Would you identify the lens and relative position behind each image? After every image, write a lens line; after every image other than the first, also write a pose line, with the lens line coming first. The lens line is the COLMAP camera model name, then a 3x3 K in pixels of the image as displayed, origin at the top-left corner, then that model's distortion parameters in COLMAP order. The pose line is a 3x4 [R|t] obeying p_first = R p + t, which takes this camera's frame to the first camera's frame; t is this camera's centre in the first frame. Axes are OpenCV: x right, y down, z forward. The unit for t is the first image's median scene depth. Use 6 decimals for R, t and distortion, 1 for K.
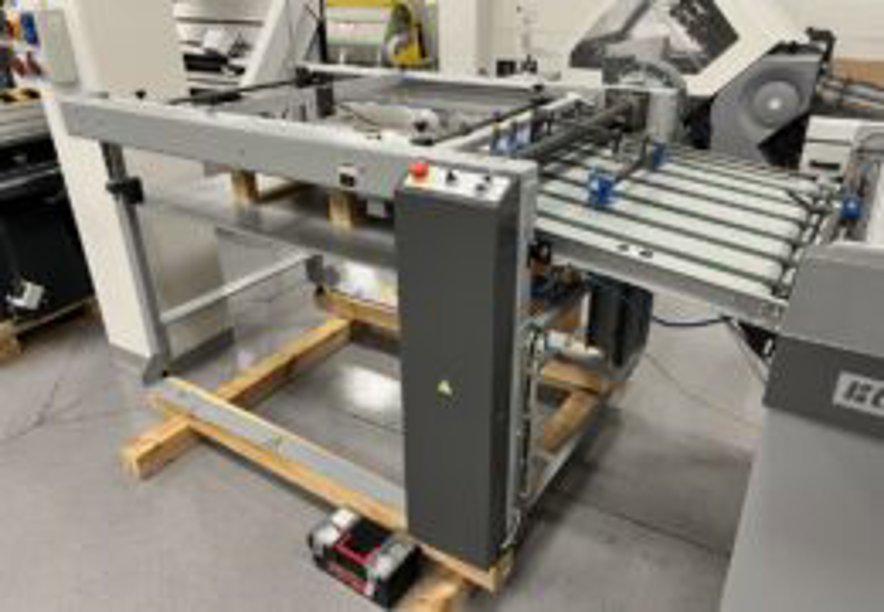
lens RADIAL K [[664.6, 0, 445.3], [0, 664.6, 296.3], [0, 0, 1]] dist [0.042640, -0.005456]
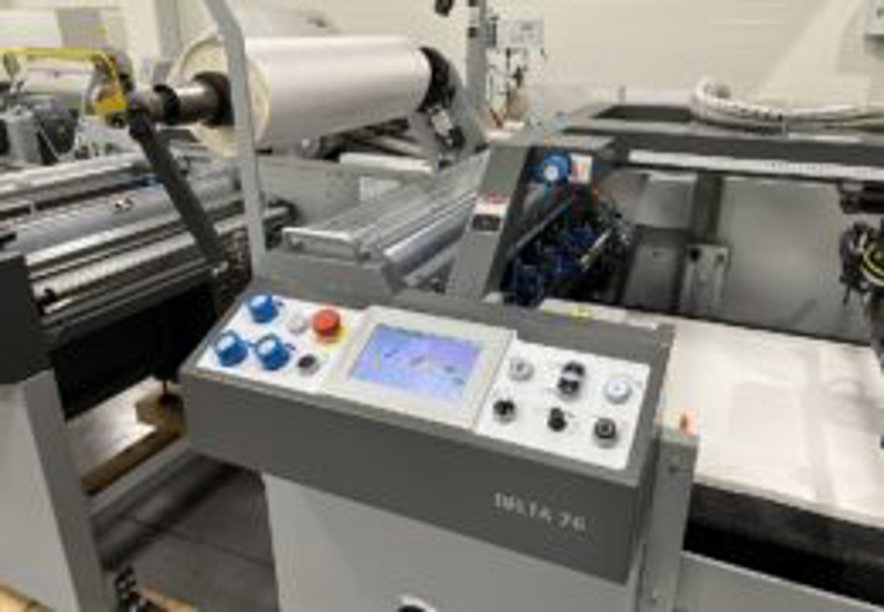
lens RADIAL K [[657.6, 0, 442.6], [0, 657.6, 293.3], [0, 0, 1]] dist [0.015506, -0.001631]
pose [[0.989557, -0.032711, 0.140383, 0.848783], [0.043655, 0.996182, -0.075598, 0.135280], [-0.137375, 0.080937, 0.987207, -0.278321]]
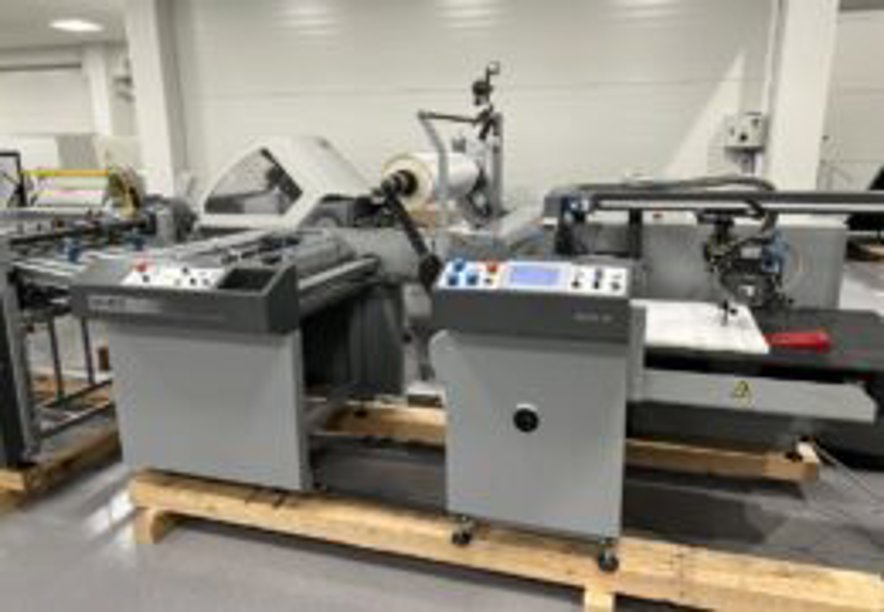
lens RADIAL K [[663.9, 0, 442.0], [0, 663.9, 306.0], [0, 0, 1]] dist [0.035572, -0.003111]
pose [[0.966971, -0.054595, 0.248969, 0.537021], [0.109120, 0.971421, -0.210792, 0.359594], [-0.230346, 0.230997, 0.945294, -0.730789]]
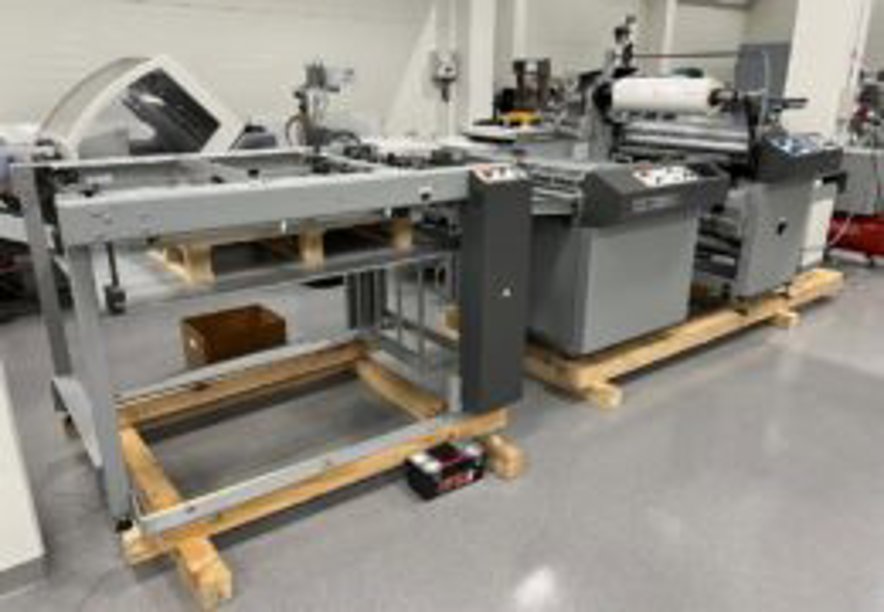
lens RADIAL K [[664.6, 0, 445.3], [0, 664.6, 296.3], [0, 0, 1]] dist [0.042640, -0.005456]
pose [[0.345308, -0.281192, 0.895373, -1.087134], [0.405627, 0.905060, 0.127801, -0.098056], [-0.846303, 0.319057, 0.426584, 0.254088]]
